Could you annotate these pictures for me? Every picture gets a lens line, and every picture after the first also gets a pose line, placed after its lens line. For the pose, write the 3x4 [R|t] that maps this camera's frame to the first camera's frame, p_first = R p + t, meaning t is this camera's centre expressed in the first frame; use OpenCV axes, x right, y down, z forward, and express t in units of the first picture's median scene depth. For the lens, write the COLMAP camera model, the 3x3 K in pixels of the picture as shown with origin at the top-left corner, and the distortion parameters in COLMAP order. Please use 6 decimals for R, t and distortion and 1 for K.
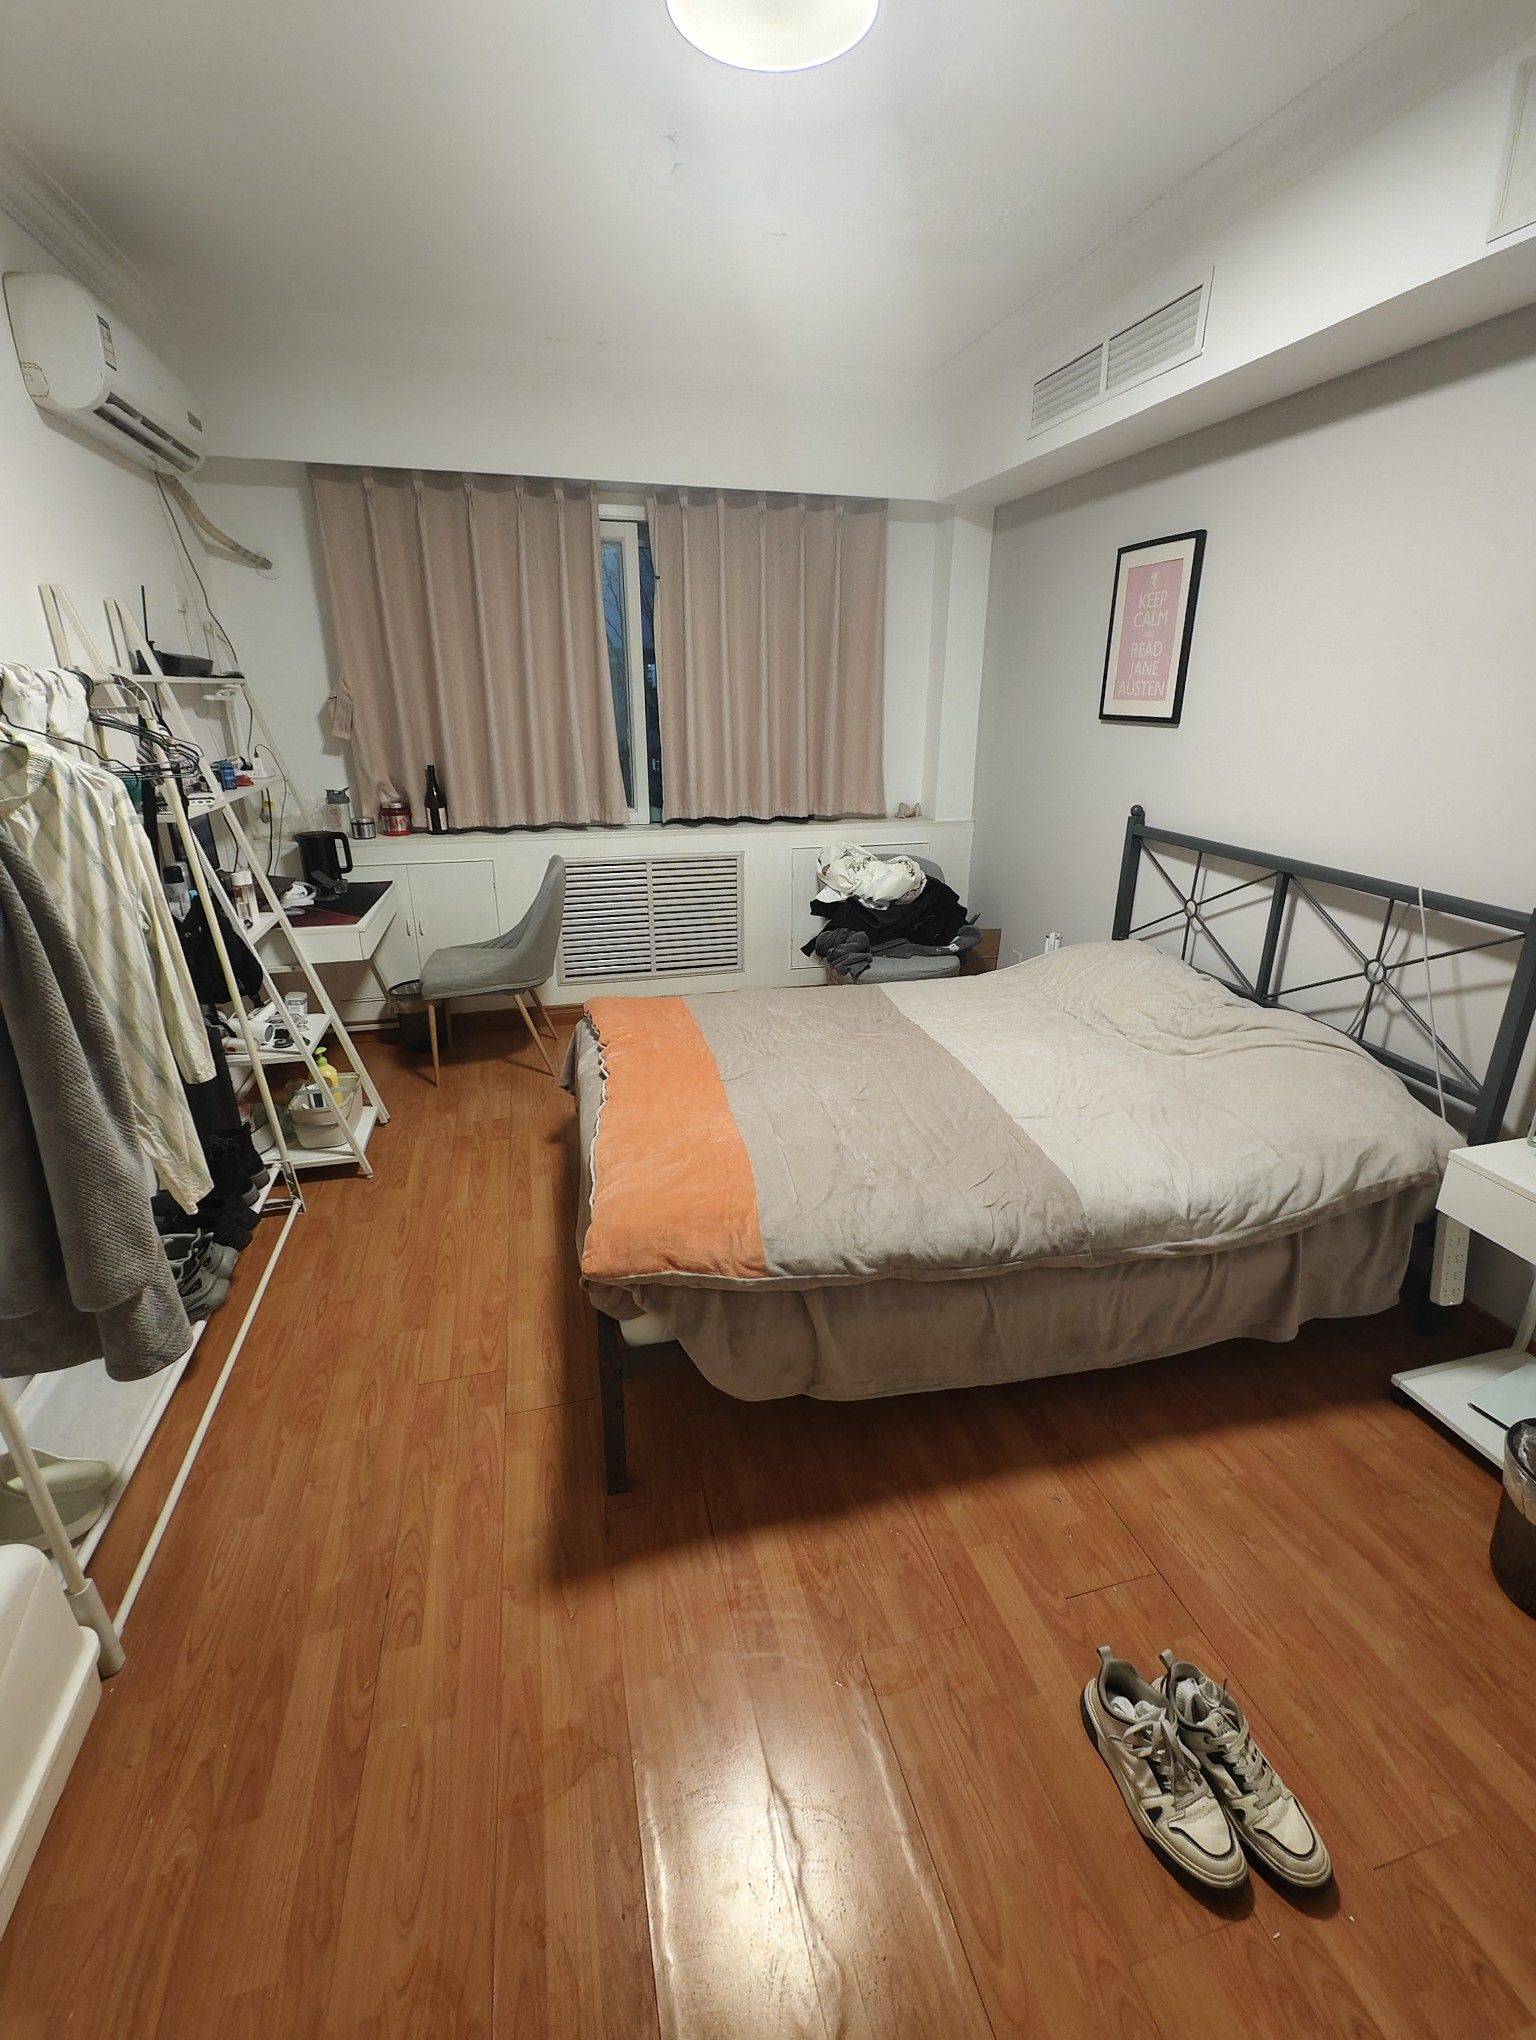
lens RADIAL K [[902.3, 0, 775.9], [0, 902.3, 1002.8], [0, 0, 1]] dist [0.005011, -0.001718]
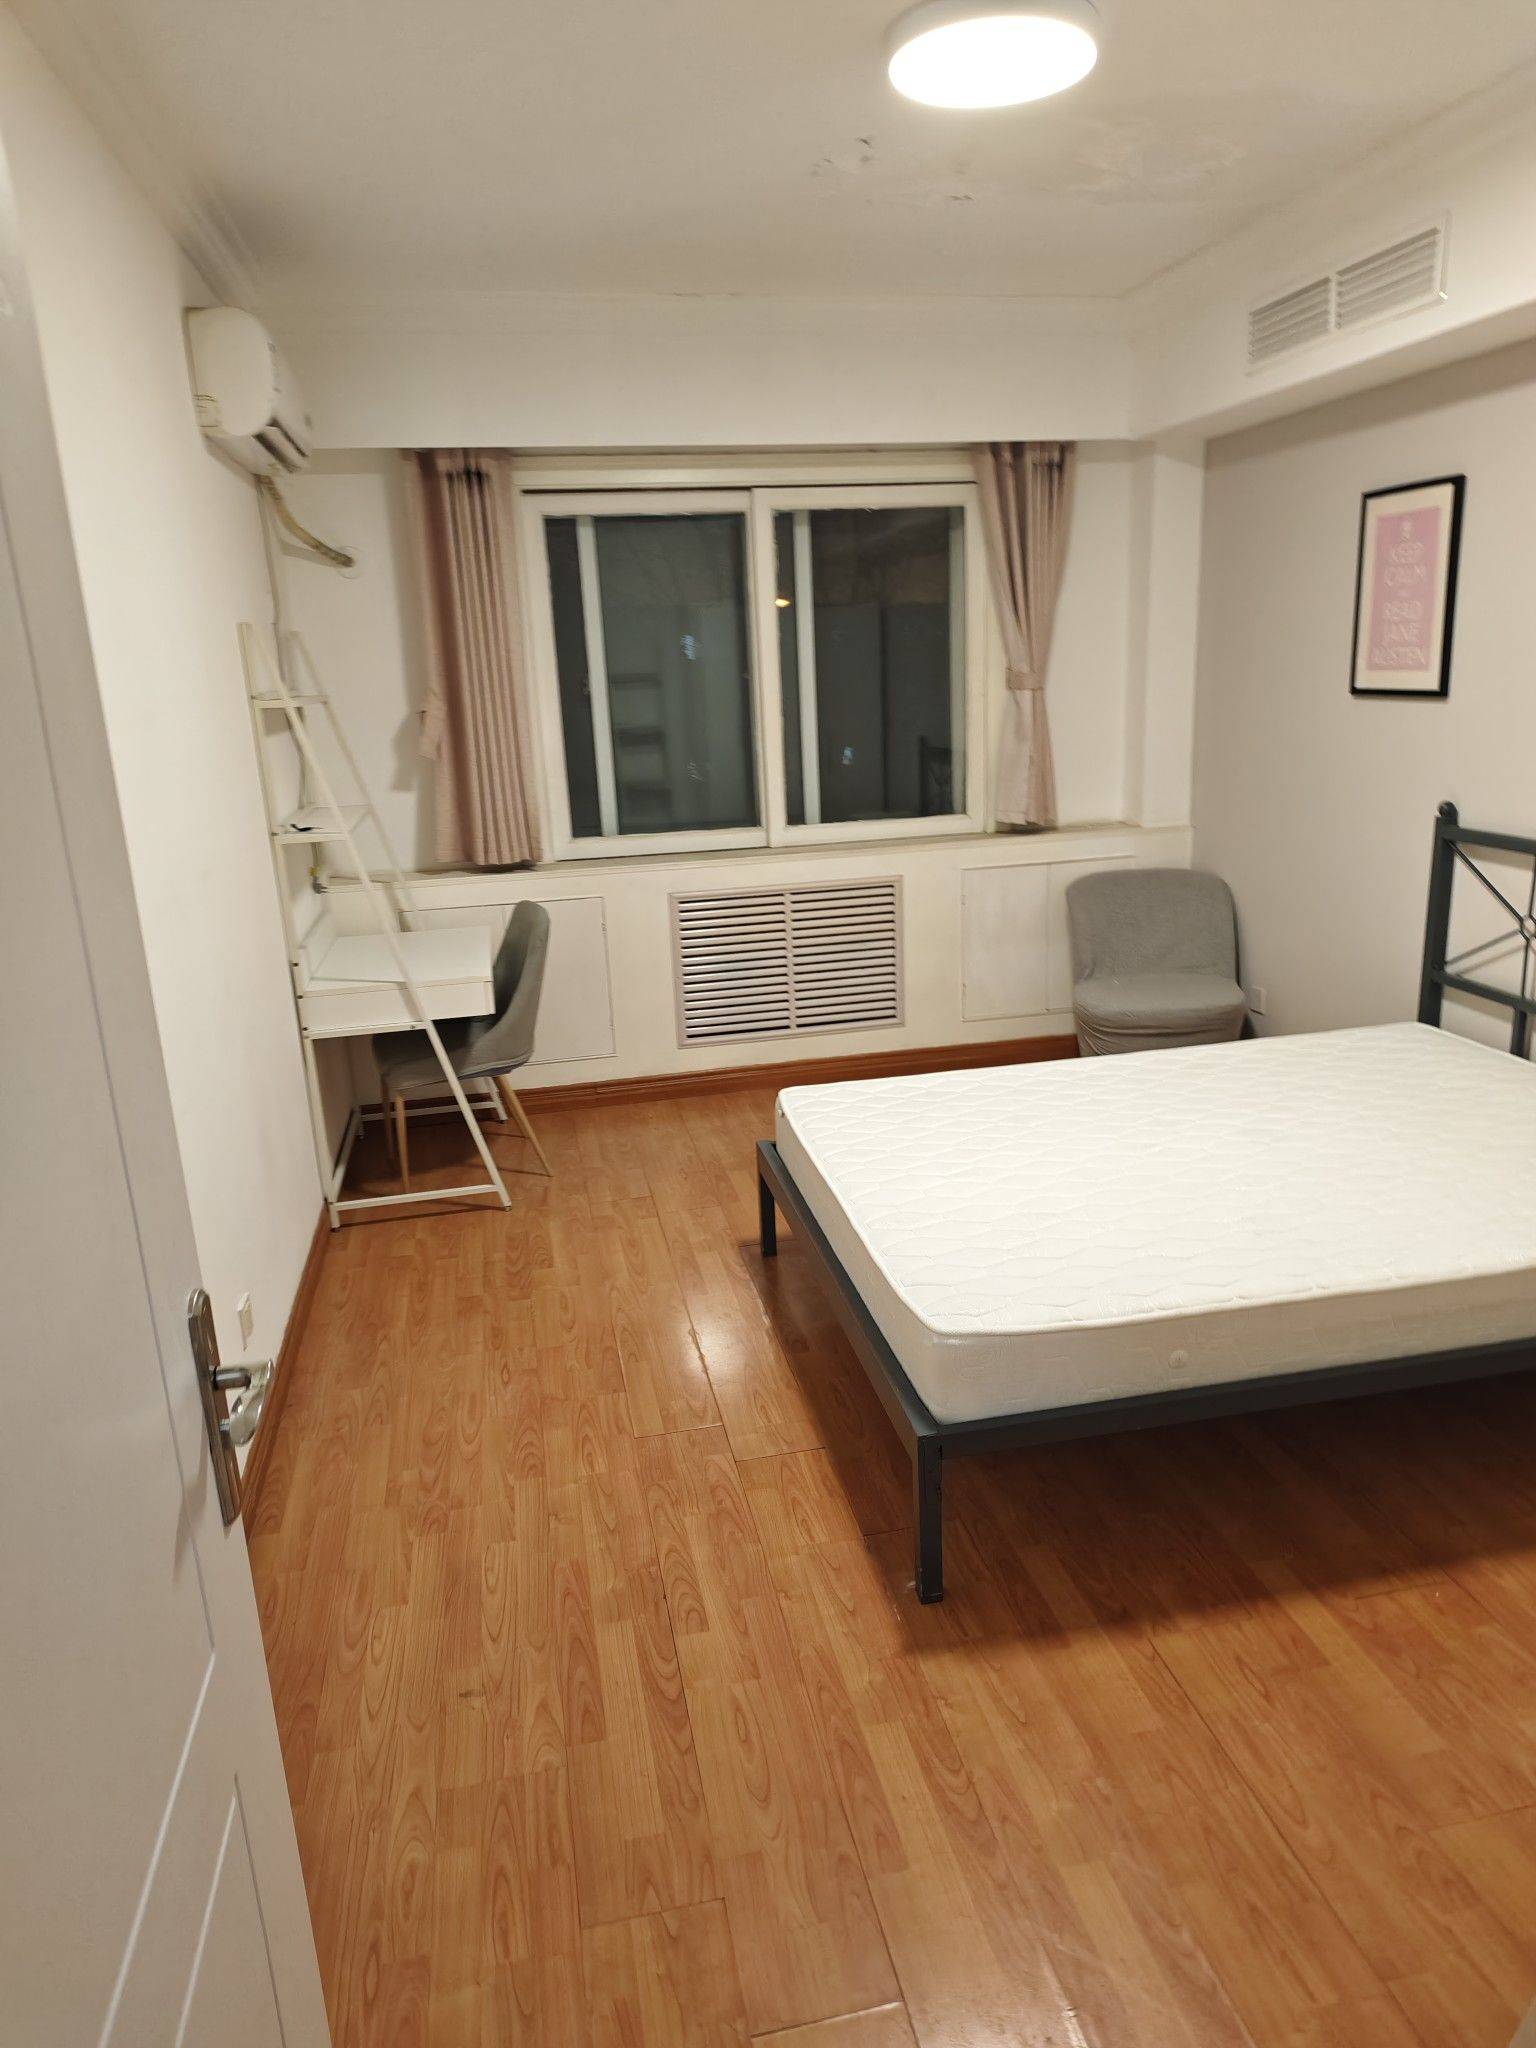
lens RADIAL K [[1359.8, 0, 784.0], [0, 1359.8, 1026.5], [0, 0, 1]] dist [0.036566, -0.036689]
pose [[0.997211, -0.030458, -0.068140, -0.104528], [0.025802, 0.997338, -0.068205, 0.077455], [0.070036, 0.066257, 0.995342, -0.333513]]
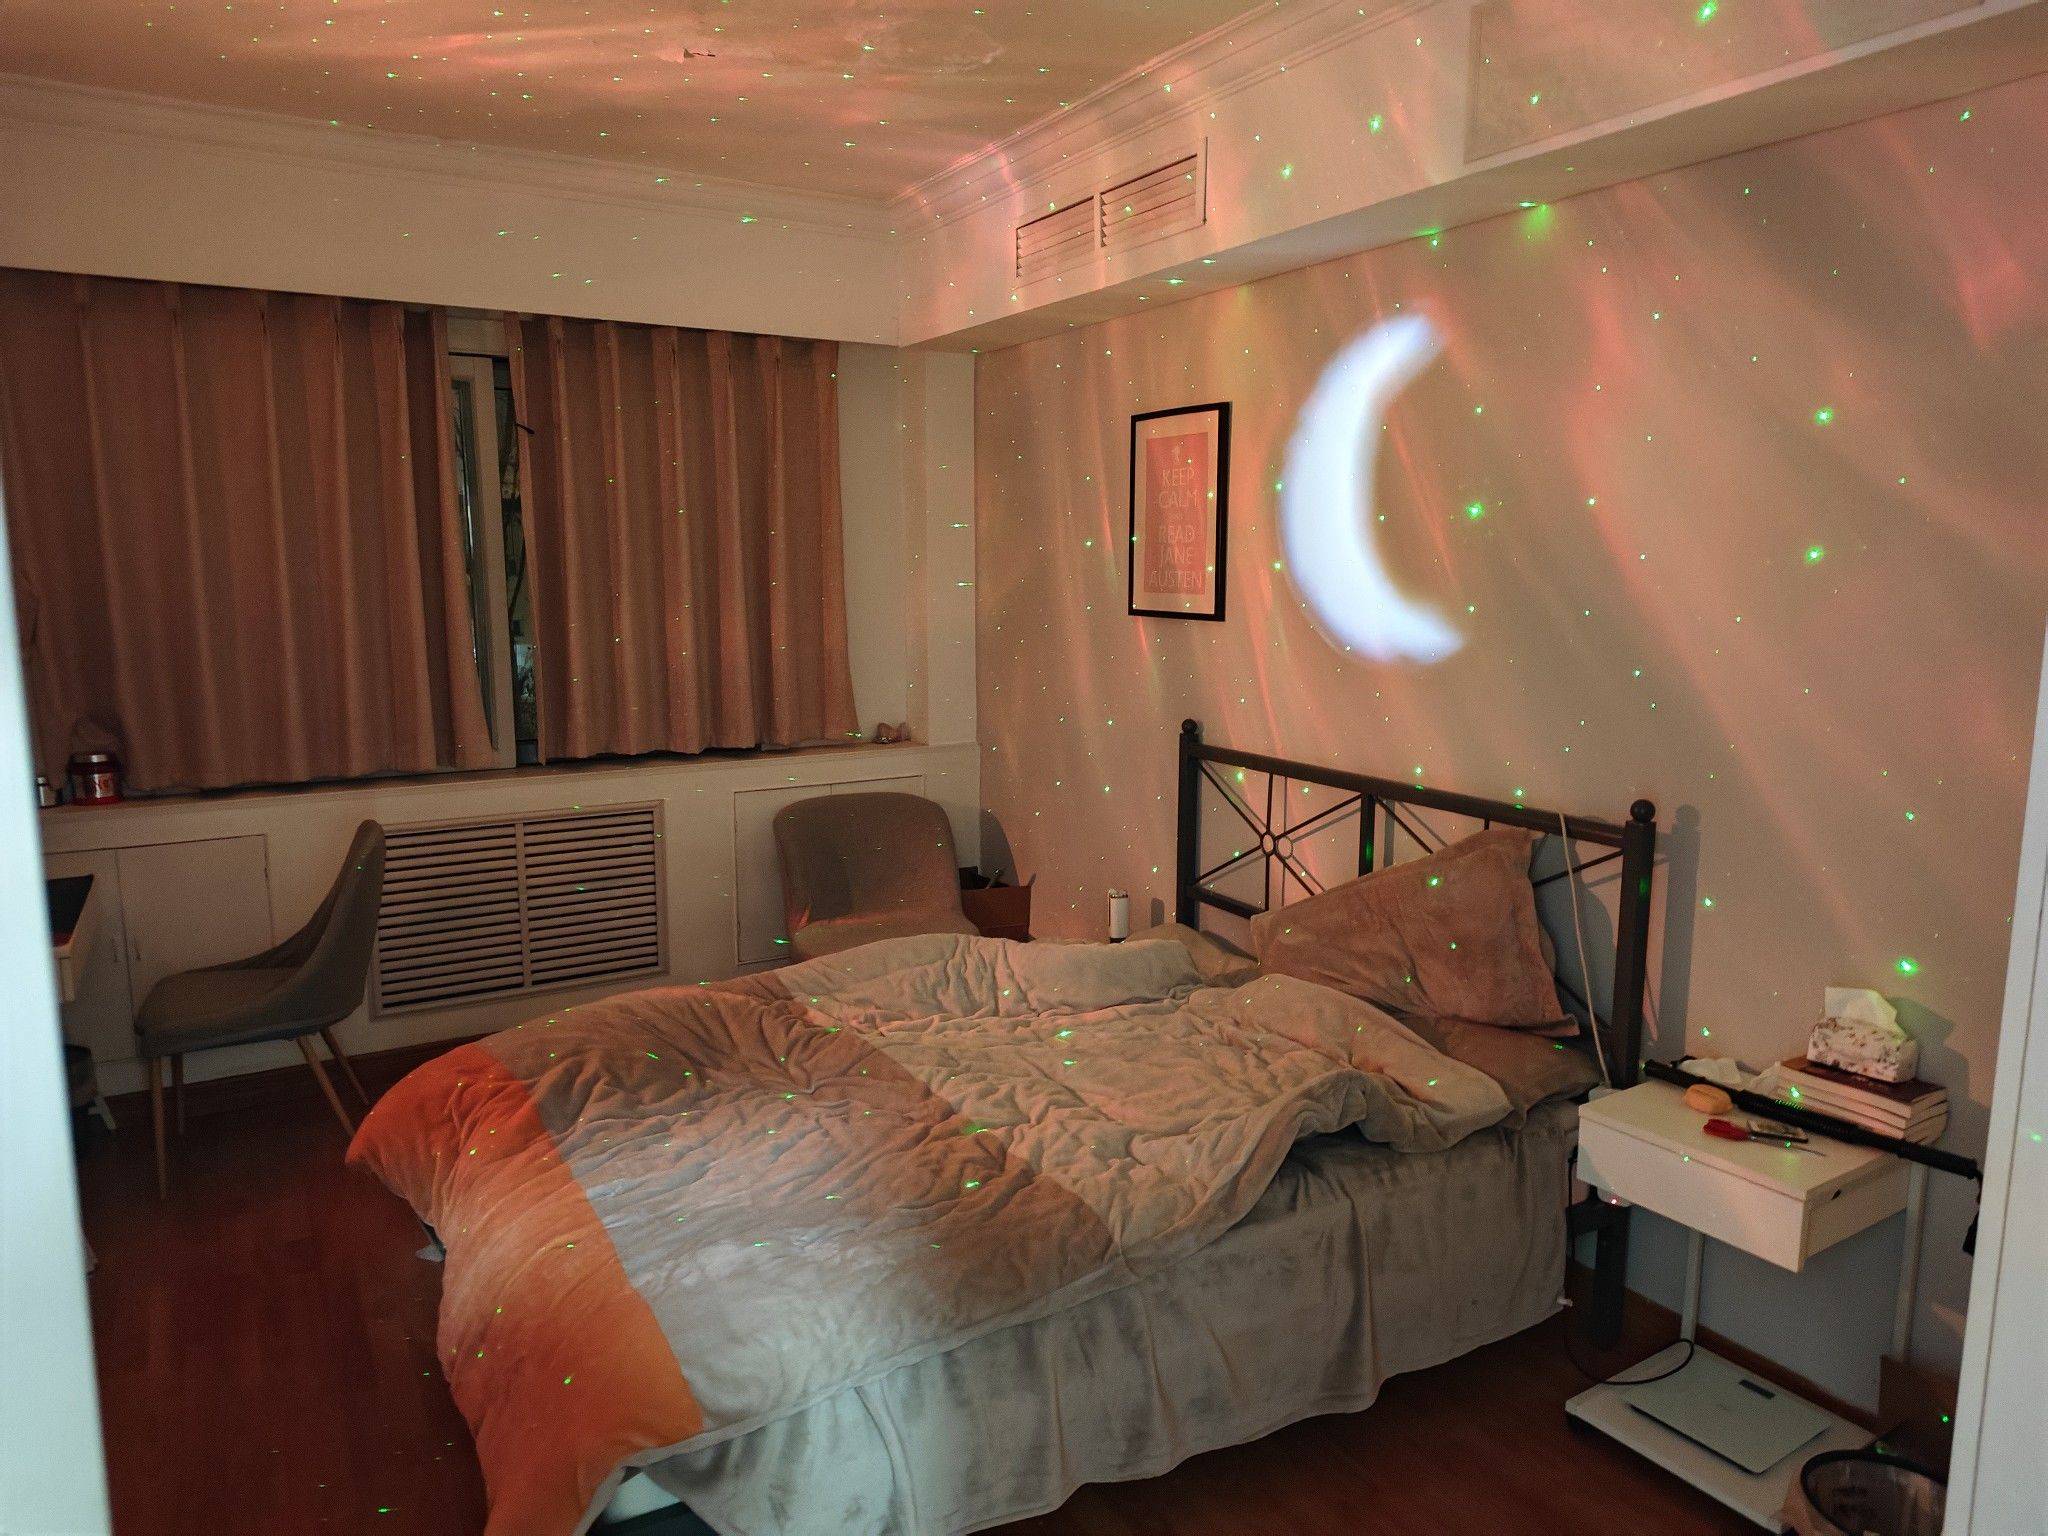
lens RADIAL K [[1359.8, 0, 1016.7], [0, 1359.8, 758.8], [0, 0, 1]] dist [0.036566, -0.036689]
pose [[0.965465, -0.040014, 0.257440, -0.069661], [0.088455, 0.979784, -0.179439, 0.022901], [-0.245055, 0.196014, 0.949487, -0.119017]]
